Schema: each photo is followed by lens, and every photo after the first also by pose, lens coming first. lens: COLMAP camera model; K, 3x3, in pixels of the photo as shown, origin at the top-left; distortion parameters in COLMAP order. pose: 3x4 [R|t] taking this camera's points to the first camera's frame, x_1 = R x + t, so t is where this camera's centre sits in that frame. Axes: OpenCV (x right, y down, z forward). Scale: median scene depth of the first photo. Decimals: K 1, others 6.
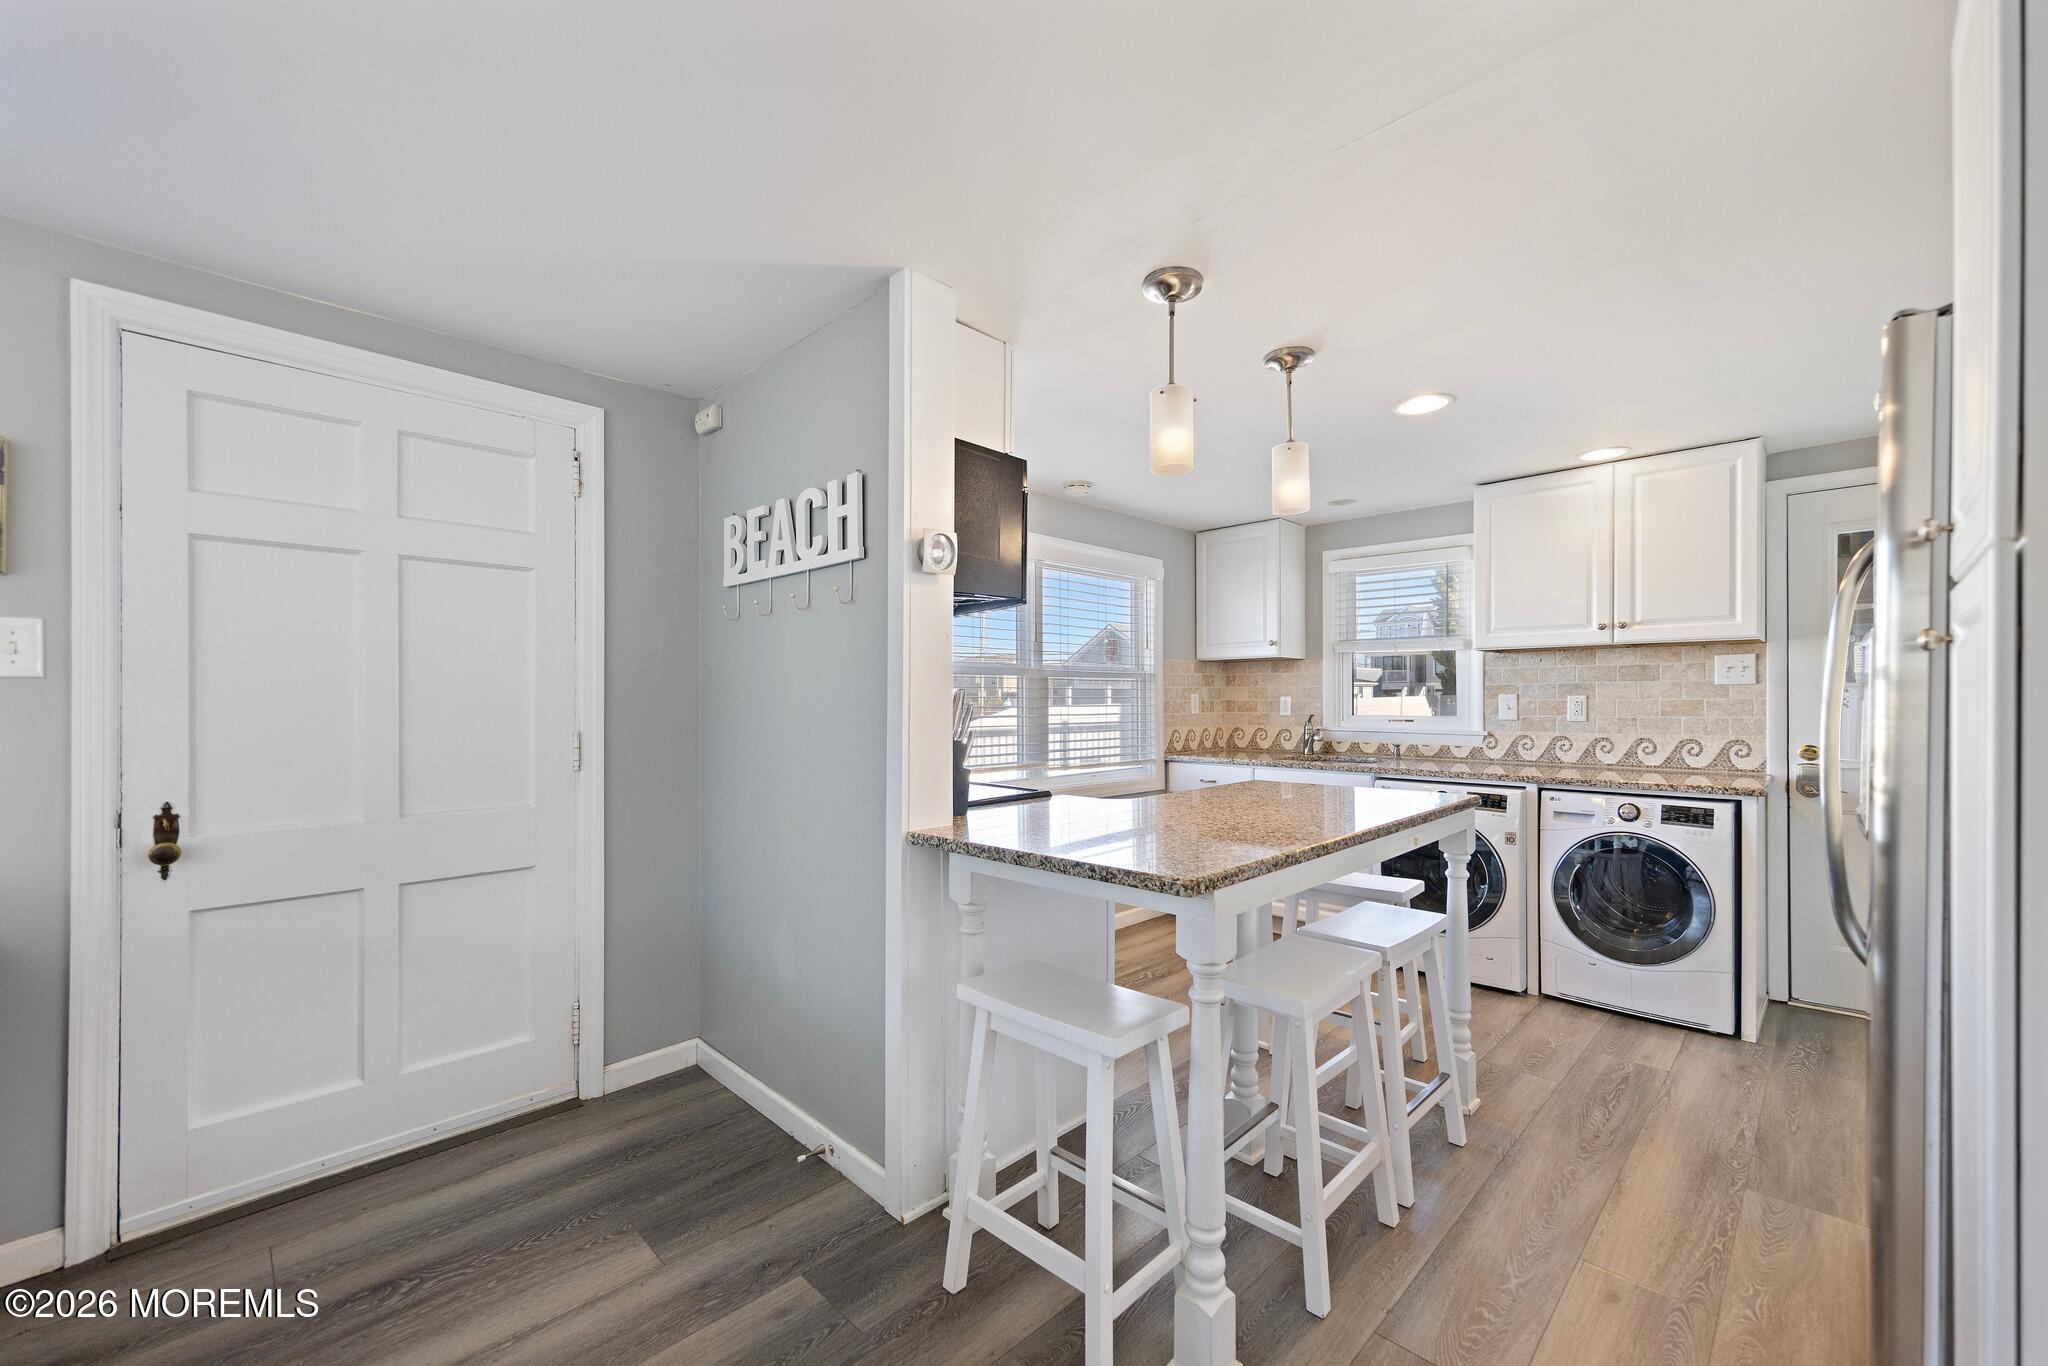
lens RADIAL K [[825.2, 0, 1031.5], [0, 825.2, 699.0], [0, 0, 1]] dist [0.014035, -0.002680]
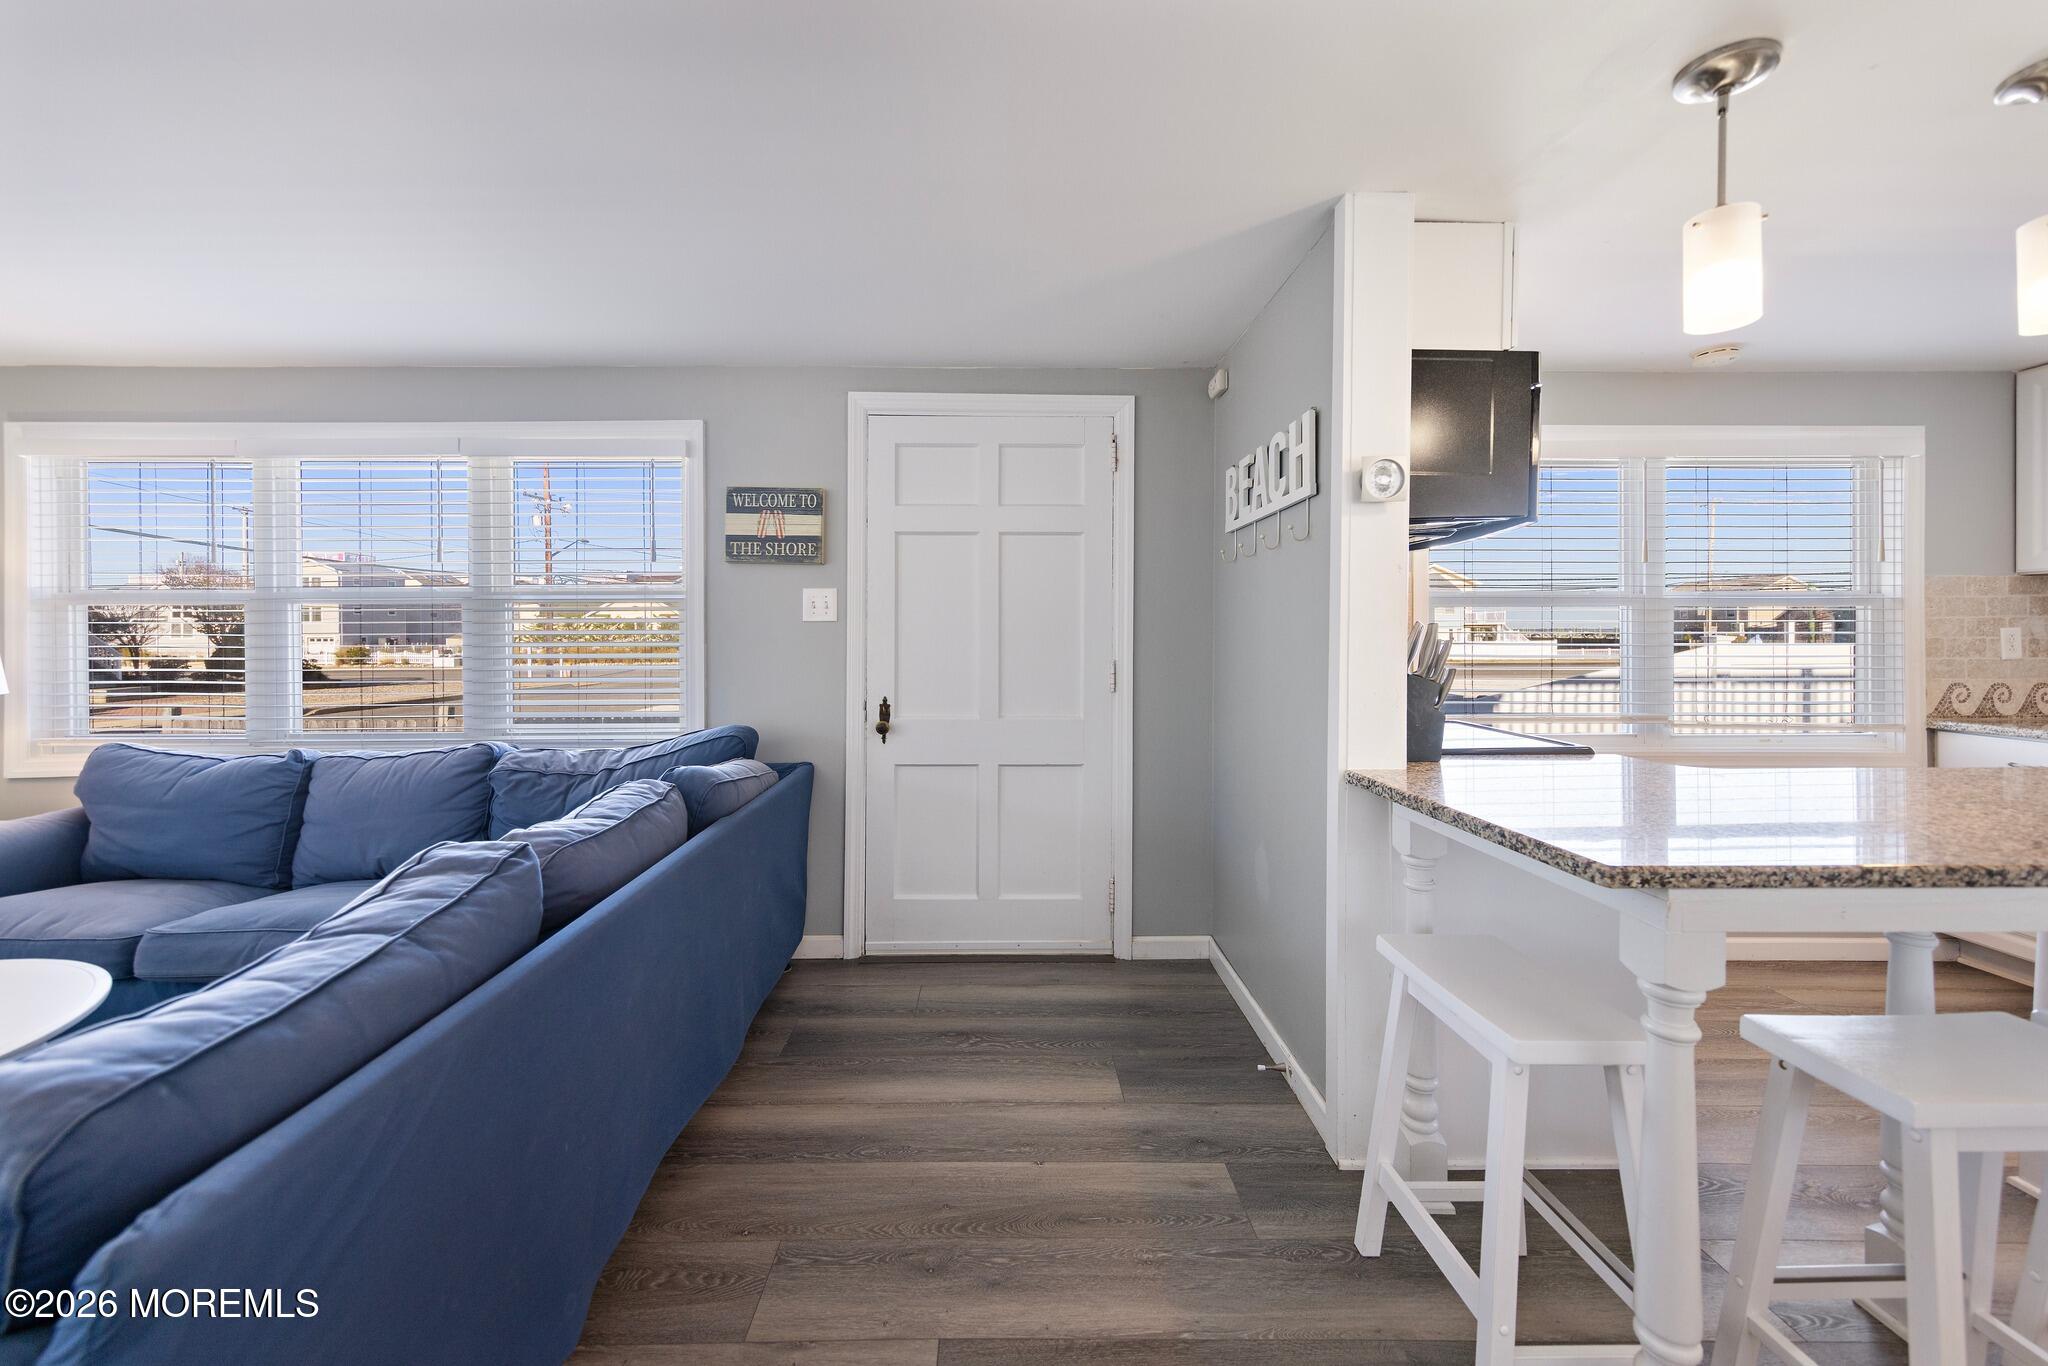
lens RADIAL K [[825.2, 0, 1034.2], [0, 825.2, 634.3], [0, 0, 1]] dist [0.014035, -0.002680]
pose [[0.708415, 0.000400, -0.705796, 0.220626], [-0.001400, 0.999999, -0.000839, 0.001230], [0.705795, 0.001582, 0.708414, 0.037047]]
